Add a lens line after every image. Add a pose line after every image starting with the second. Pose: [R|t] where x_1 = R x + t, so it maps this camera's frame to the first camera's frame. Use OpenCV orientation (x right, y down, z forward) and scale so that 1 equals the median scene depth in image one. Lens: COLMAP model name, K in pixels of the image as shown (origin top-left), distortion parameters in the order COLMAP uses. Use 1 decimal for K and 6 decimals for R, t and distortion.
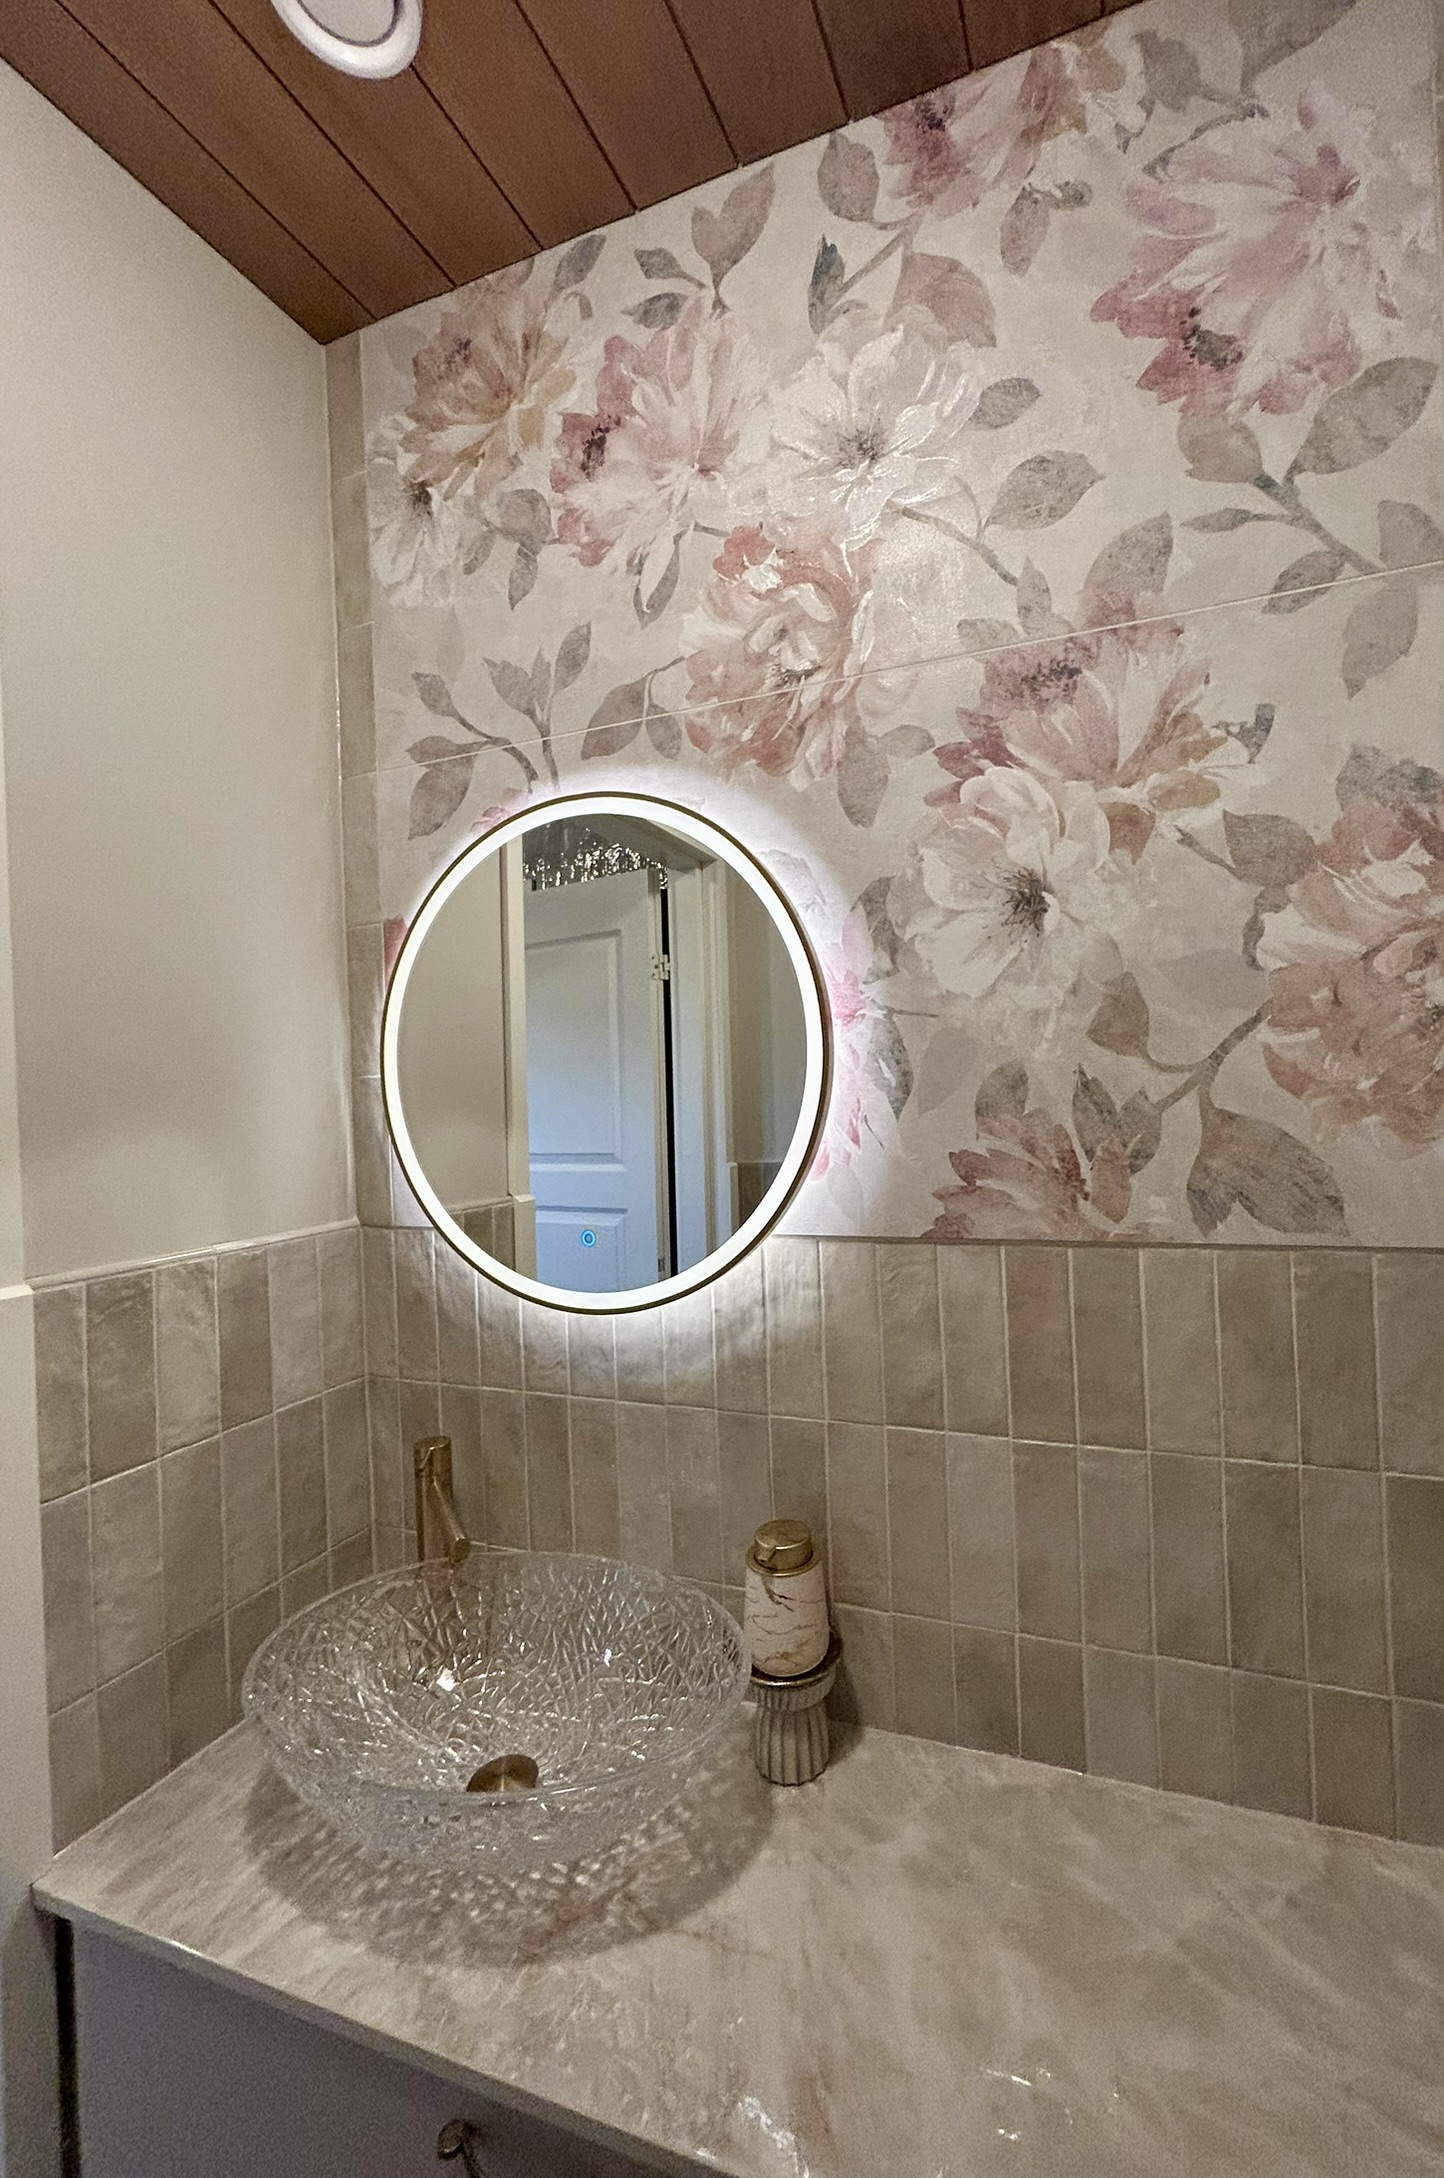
lens RADIAL K [[891.3, 0, 816.4], [0, 891.3, 1099.5], [0, 0, 1]] dist [-0.002255, 0.000493]
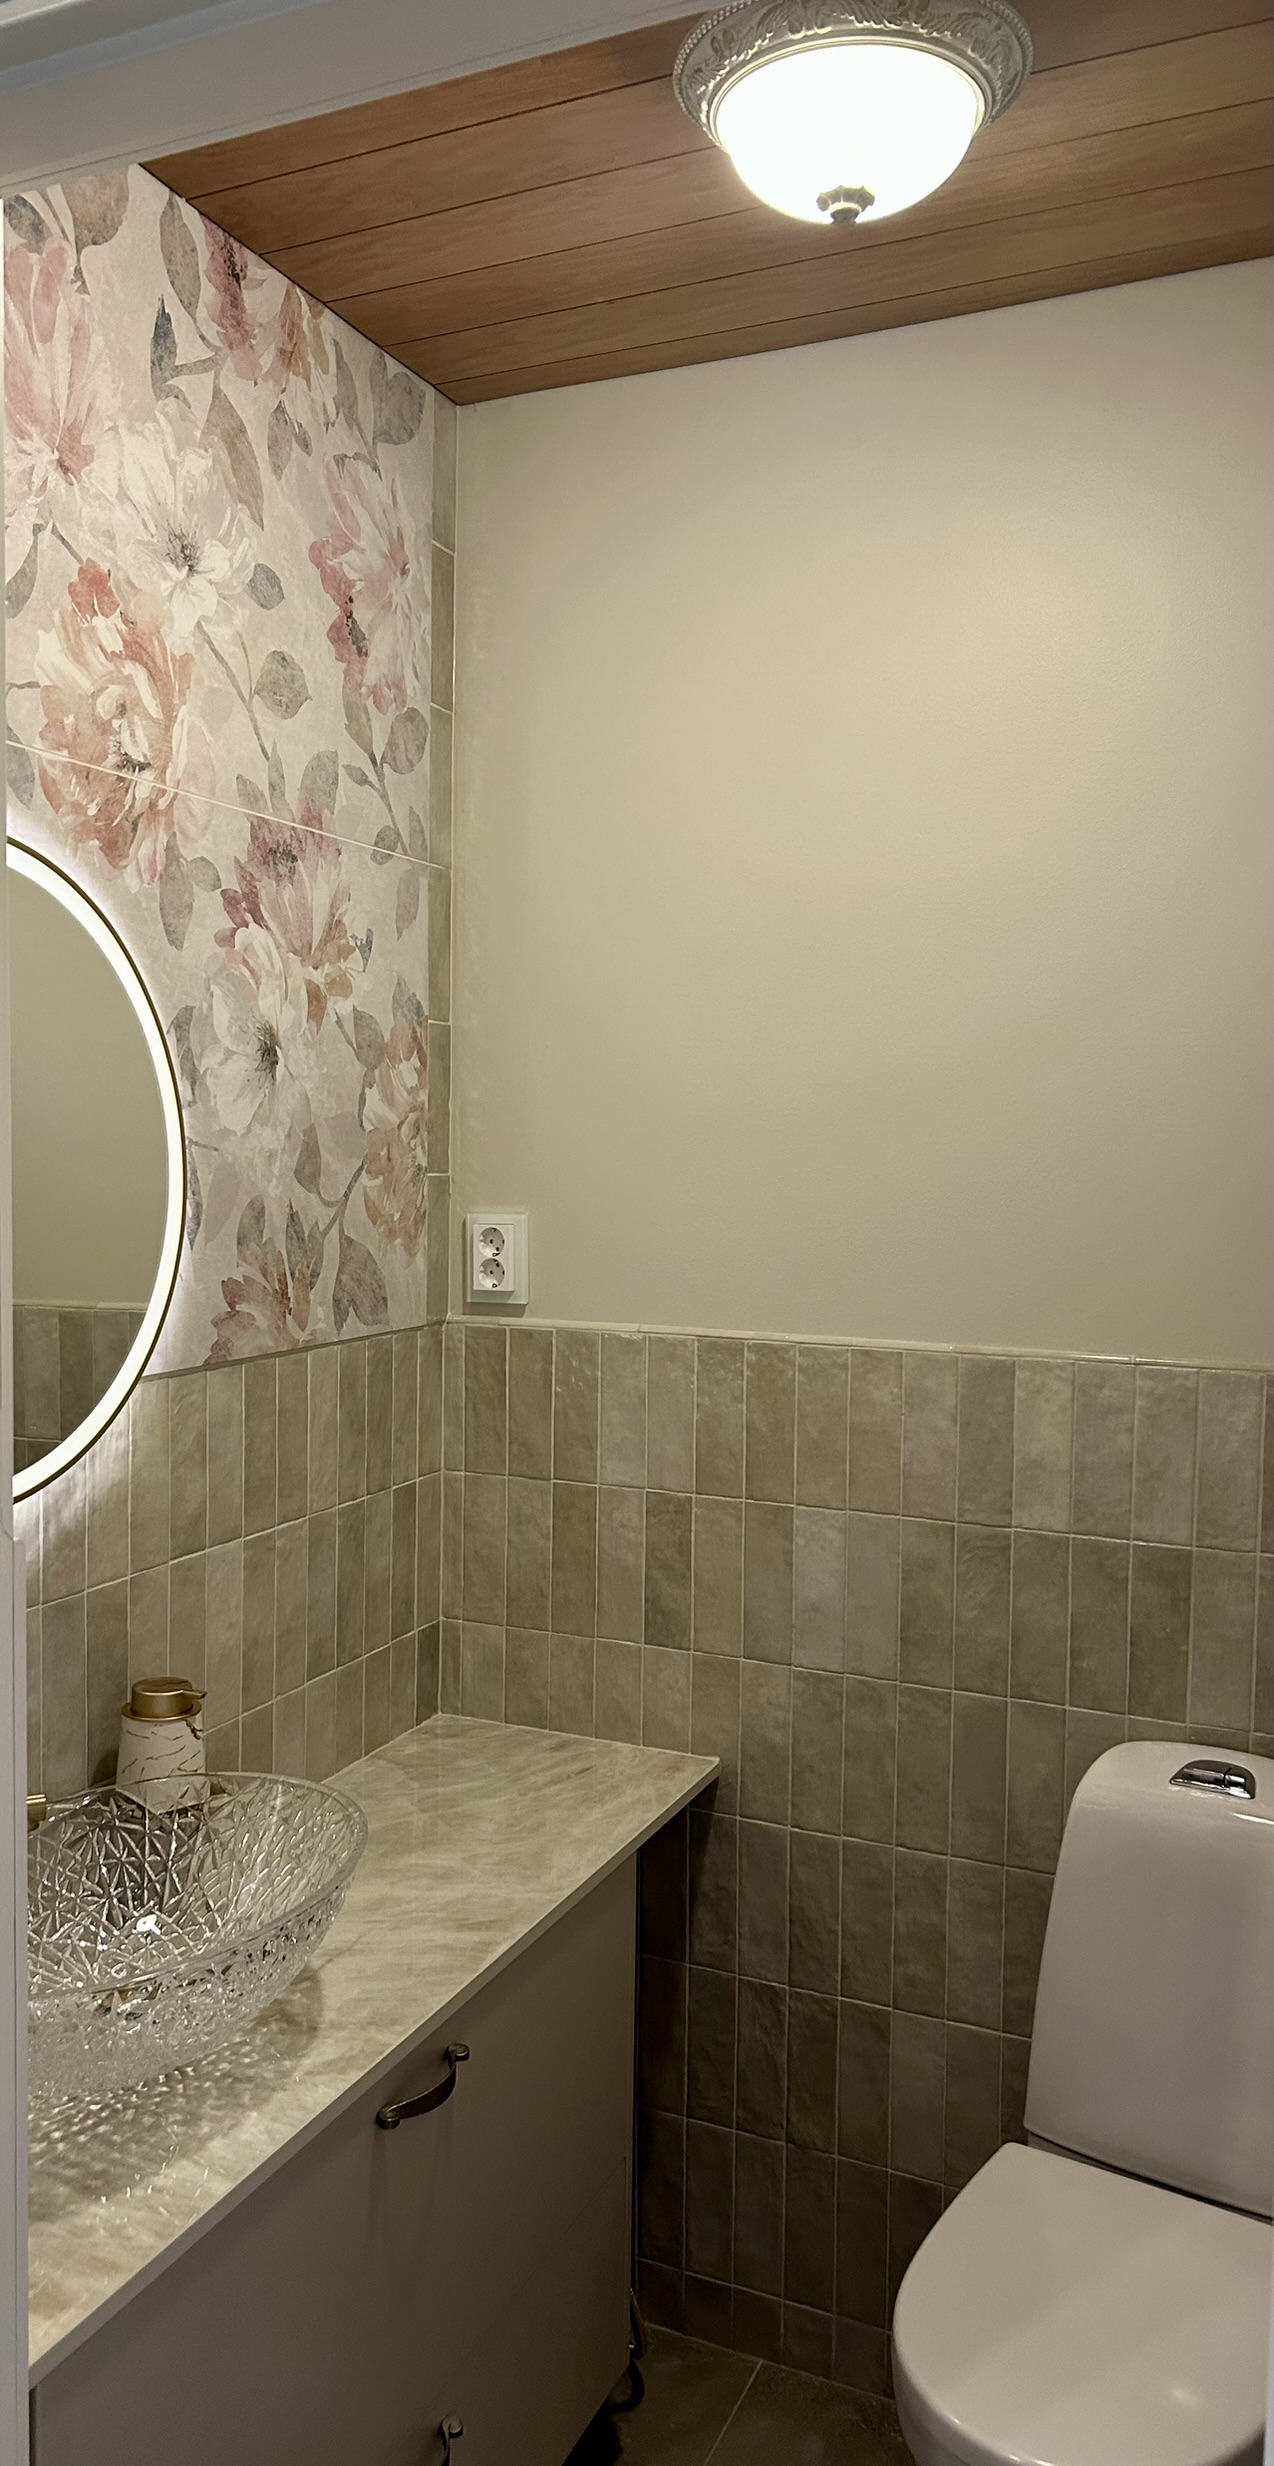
lens RADIAL K [[1907.9, 0, 637.0], [0, 1907.9, 1233.0], [0, 0, 1]] dist [-0.002094, -0.009816]
pose [[0.049352, -0.021713, 0.998545, -2.140510], [-0.028368, 0.999330, 0.023132, -0.064897], [-0.998378, -0.029468, 0.048703, 0.419179]]
